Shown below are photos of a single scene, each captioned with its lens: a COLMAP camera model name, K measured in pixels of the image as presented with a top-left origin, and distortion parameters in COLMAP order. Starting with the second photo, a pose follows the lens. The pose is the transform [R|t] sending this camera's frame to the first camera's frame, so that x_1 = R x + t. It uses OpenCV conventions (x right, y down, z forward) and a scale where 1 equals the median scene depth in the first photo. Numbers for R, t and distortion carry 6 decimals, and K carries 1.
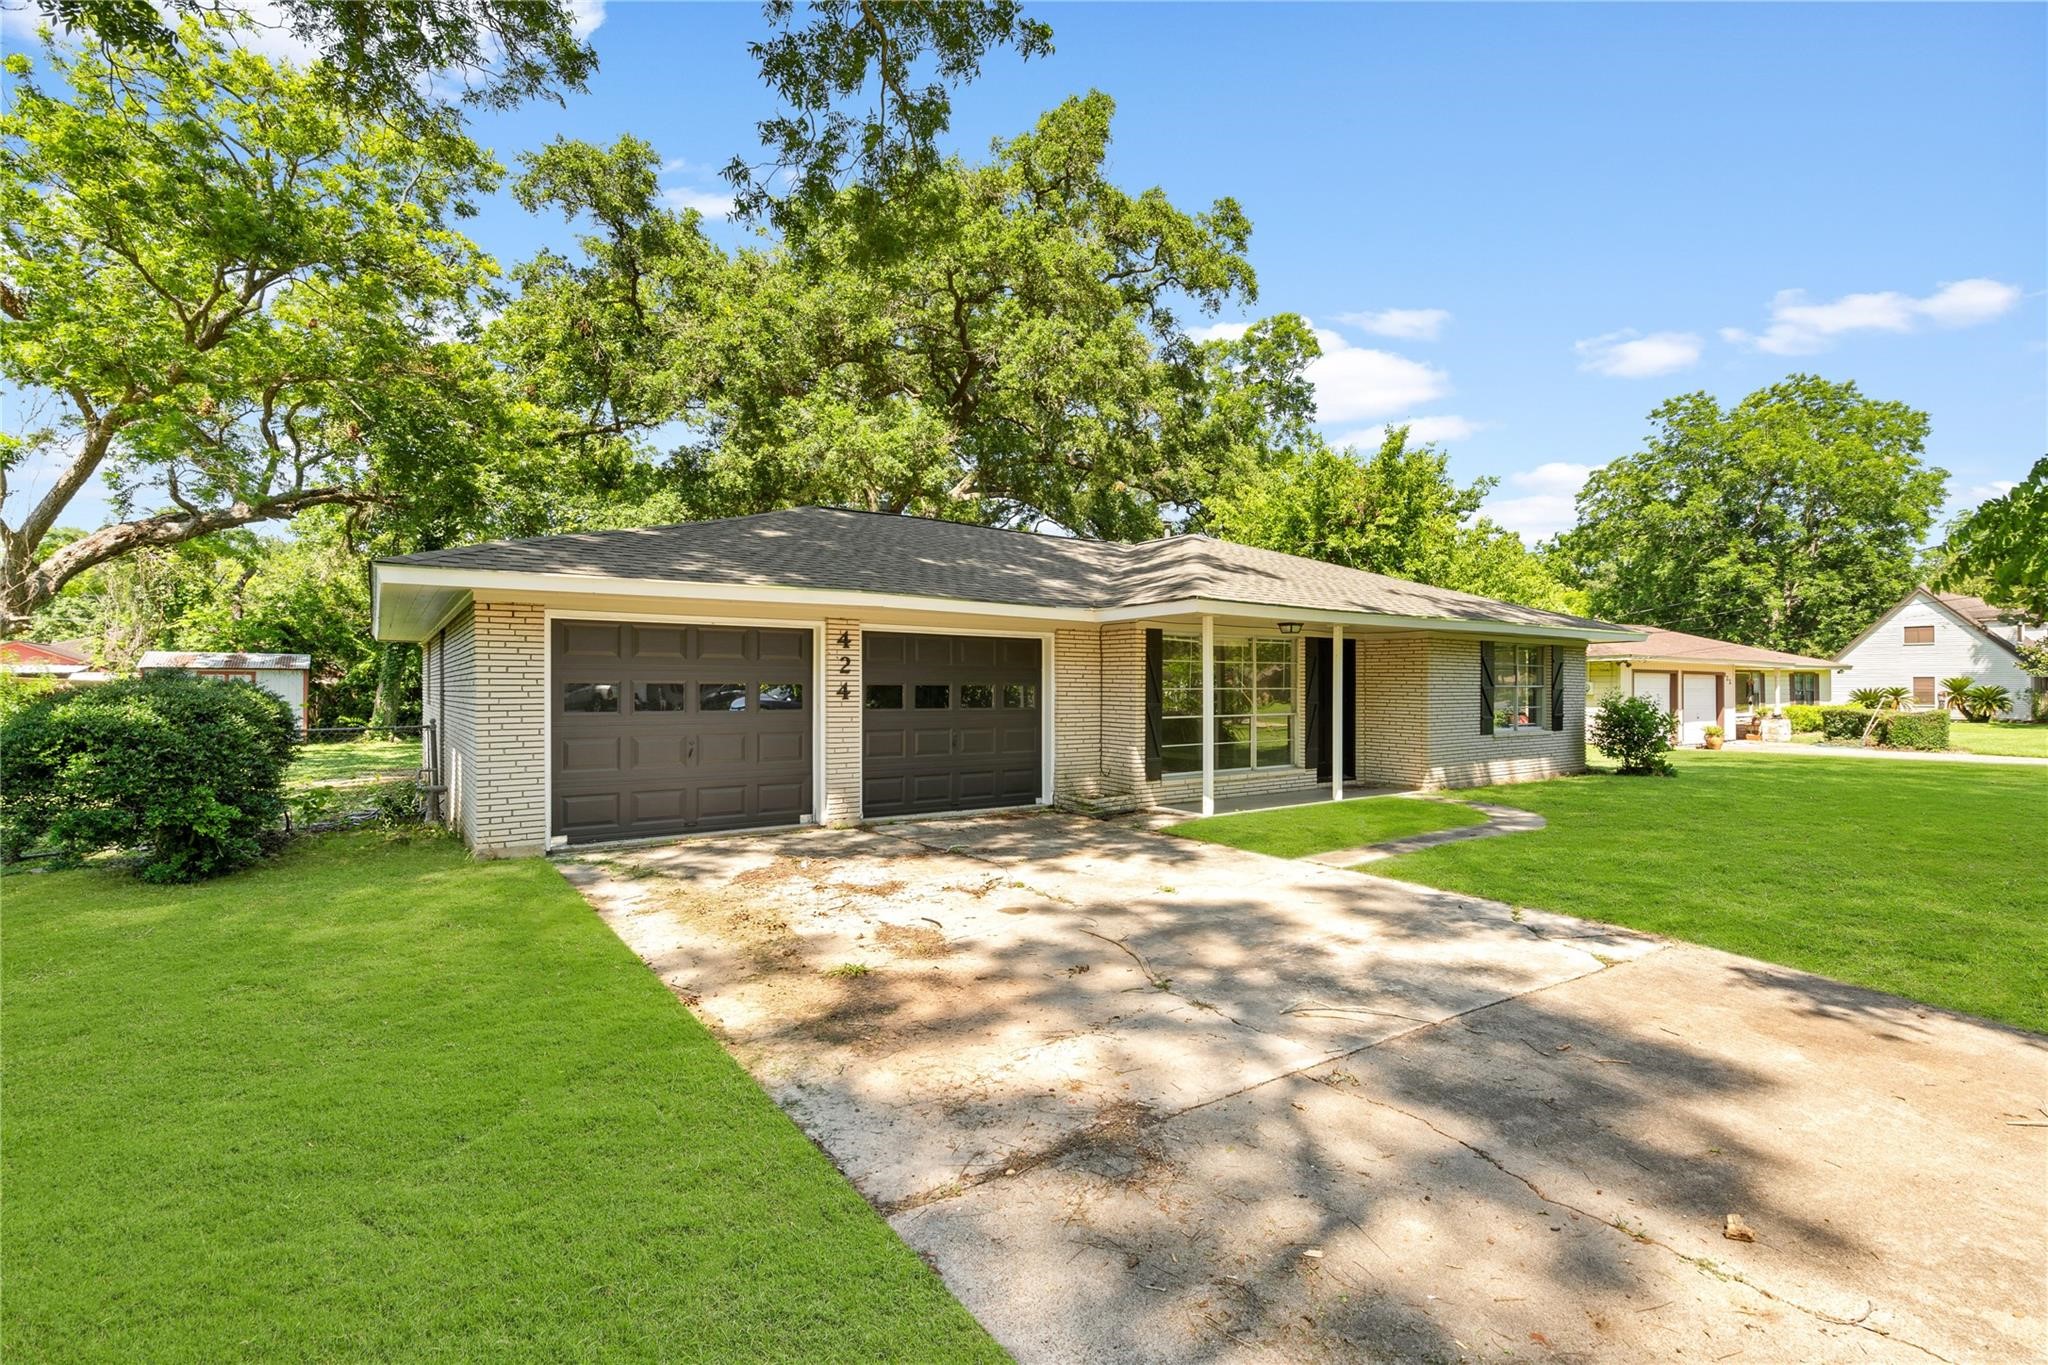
lens RADIAL K [[925.6, 0, 1025.5], [0, 925.6, 687.6], [0, 0, 1]] dist [0.003748, 0.000186]
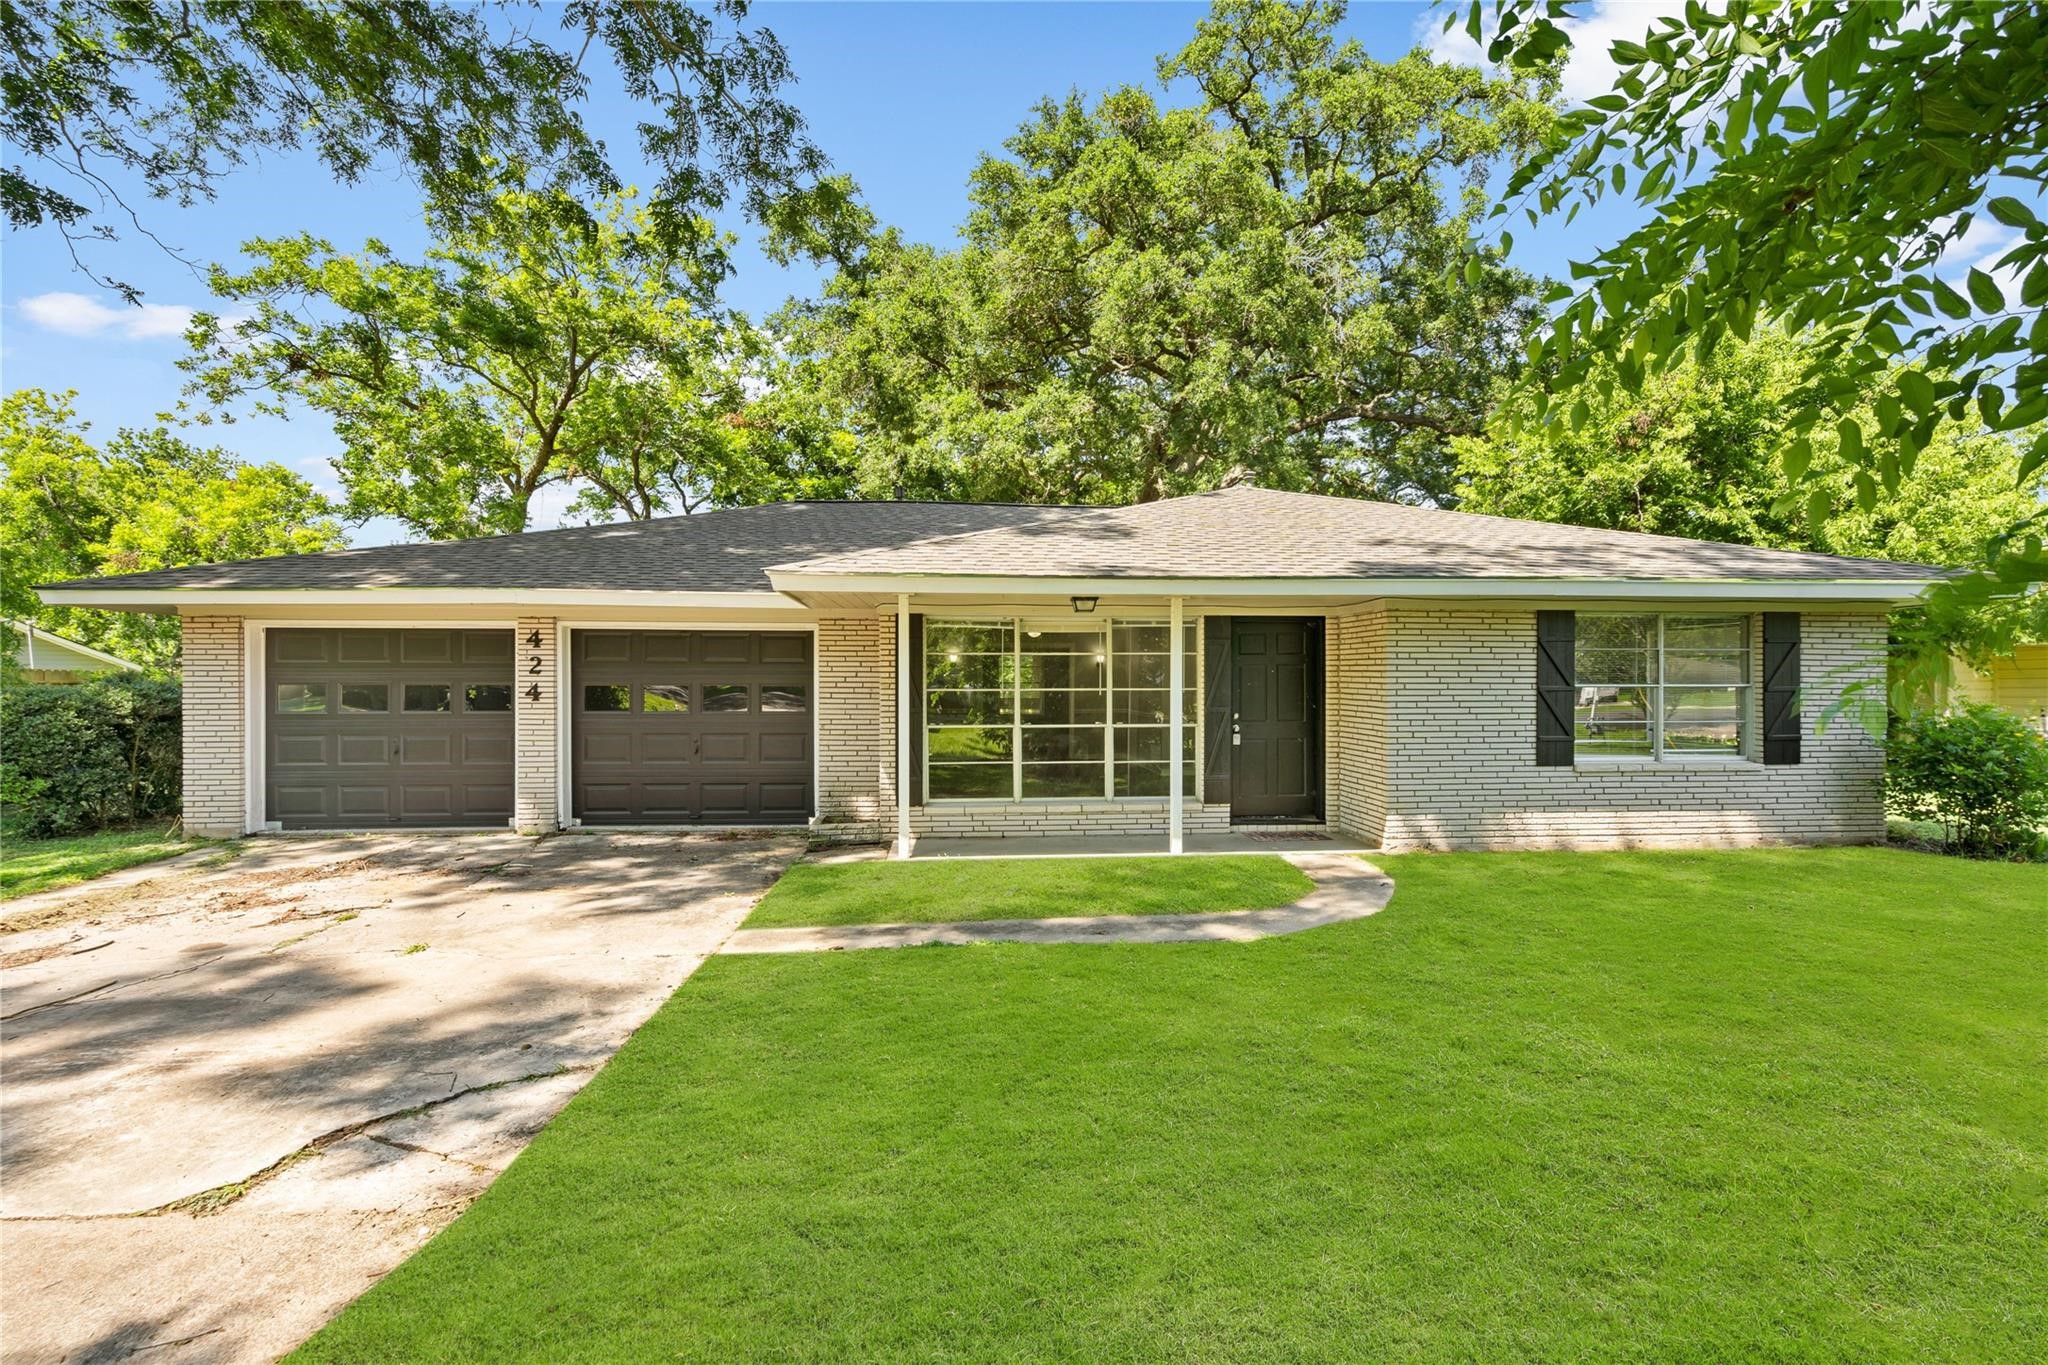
lens RADIAL K [[925.6, 0, 1026.1], [0, 925.6, 693.1], [0, 0, 1]] dist [0.003748, 0.000186]
pose [[0.860619, 0.002281, -0.509245, 0.669577], [0.000855, 0.999982, 0.005924, -0.000552], [0.509249, -0.005533, 0.860601, 0.401525]]
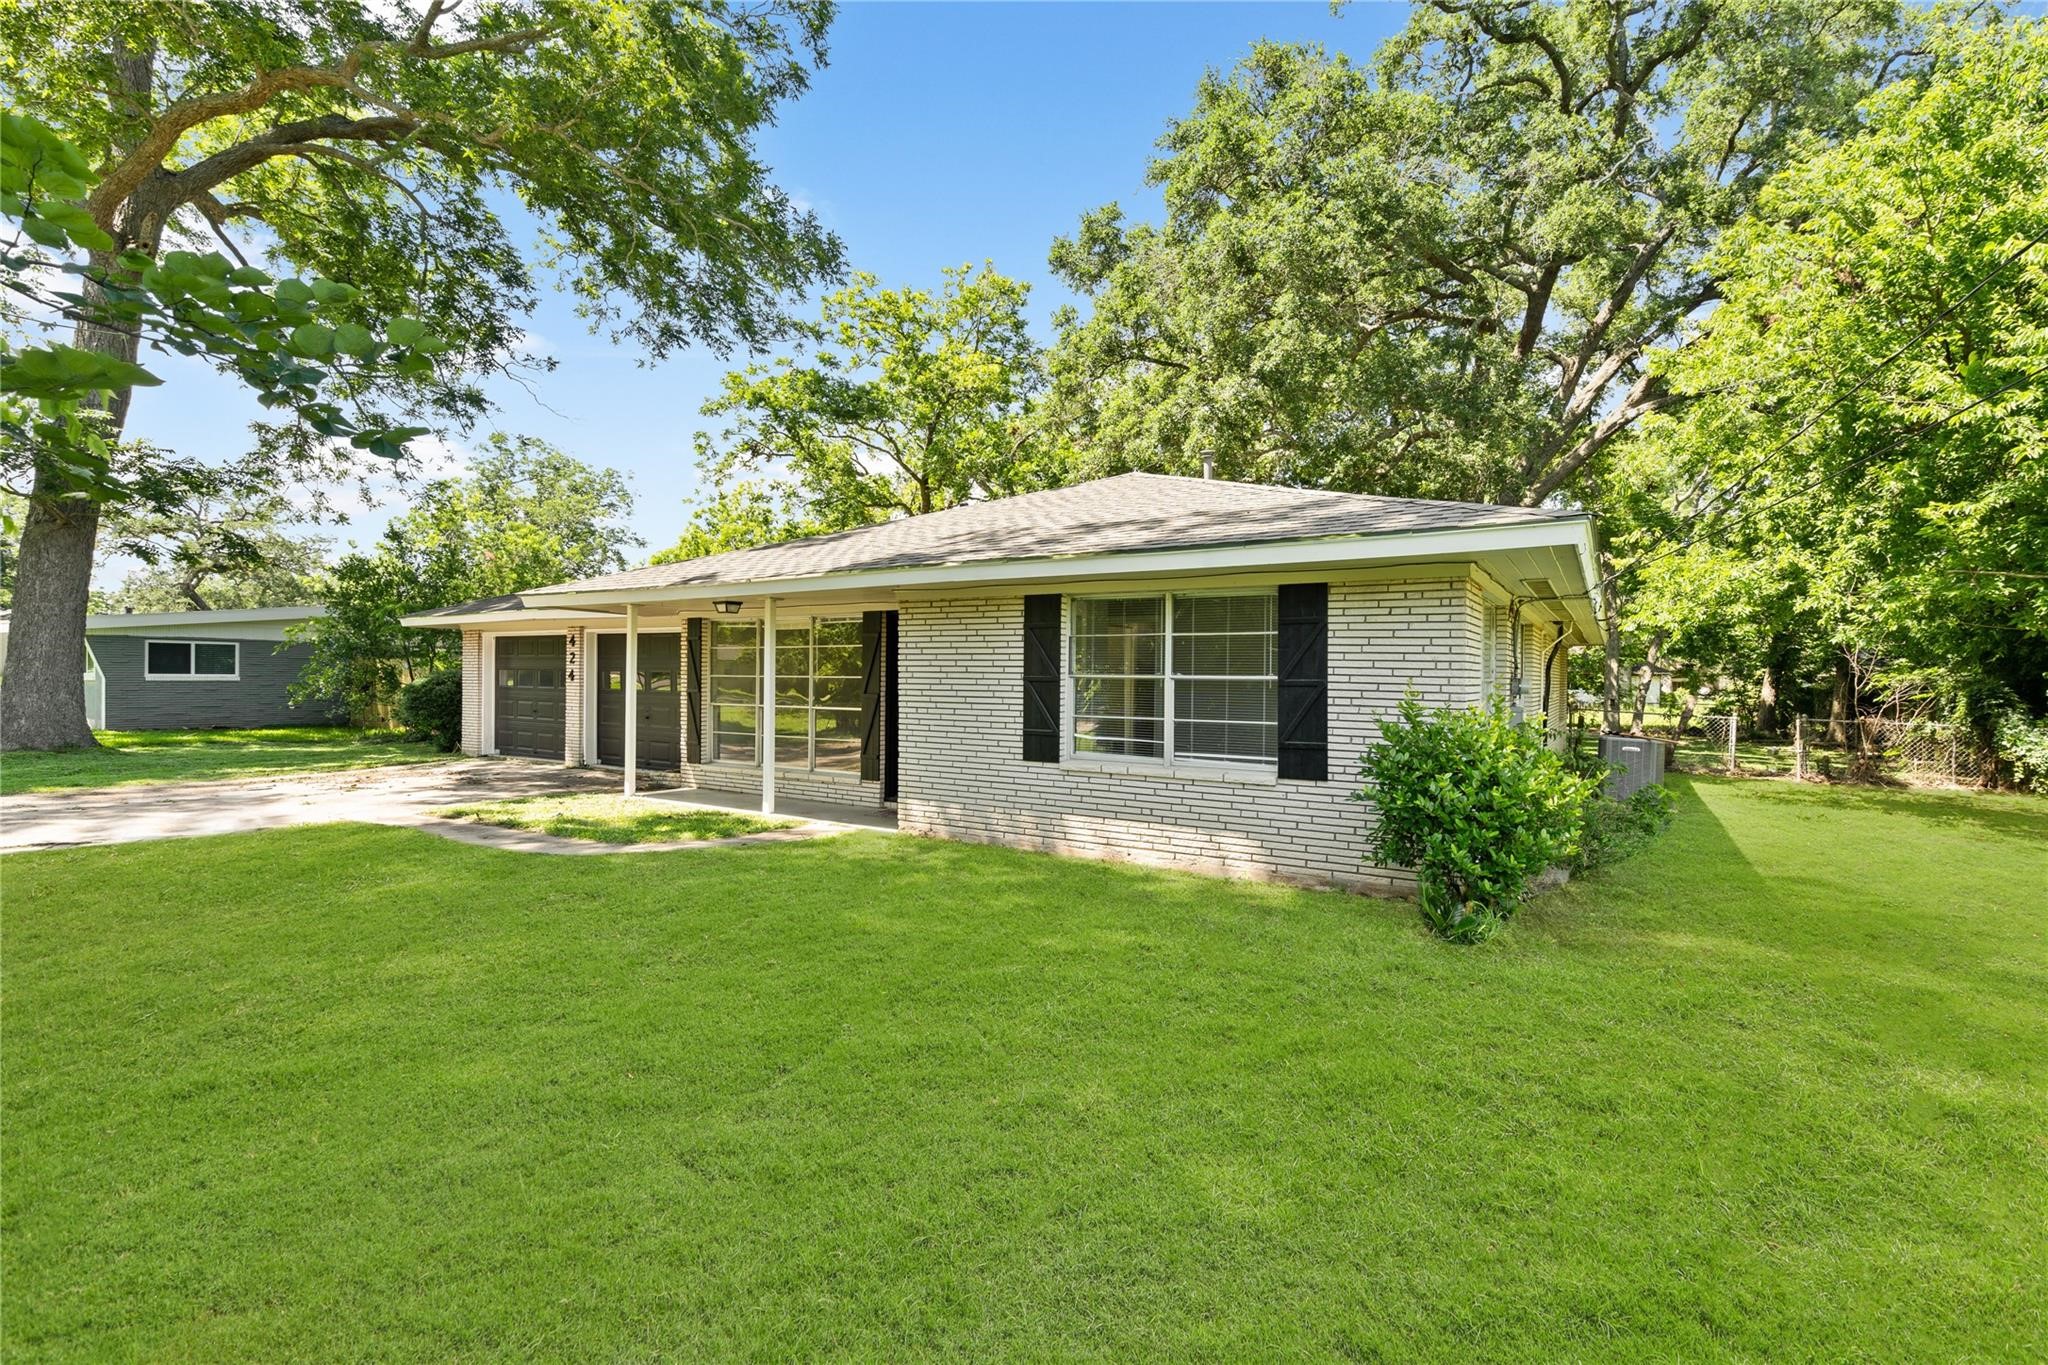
lens RADIAL K [[925.6, 0, 1025.1], [0, 925.6, 669.2], [0, 0, 1]] dist [0.003748, 0.000186]
pose [[0.370303, -0.002273, -0.928908, 1.336330], [-0.006402, 0.999967, -0.004999, -0.002688], [0.928889, 0.007798, 0.370276, 1.038192]]
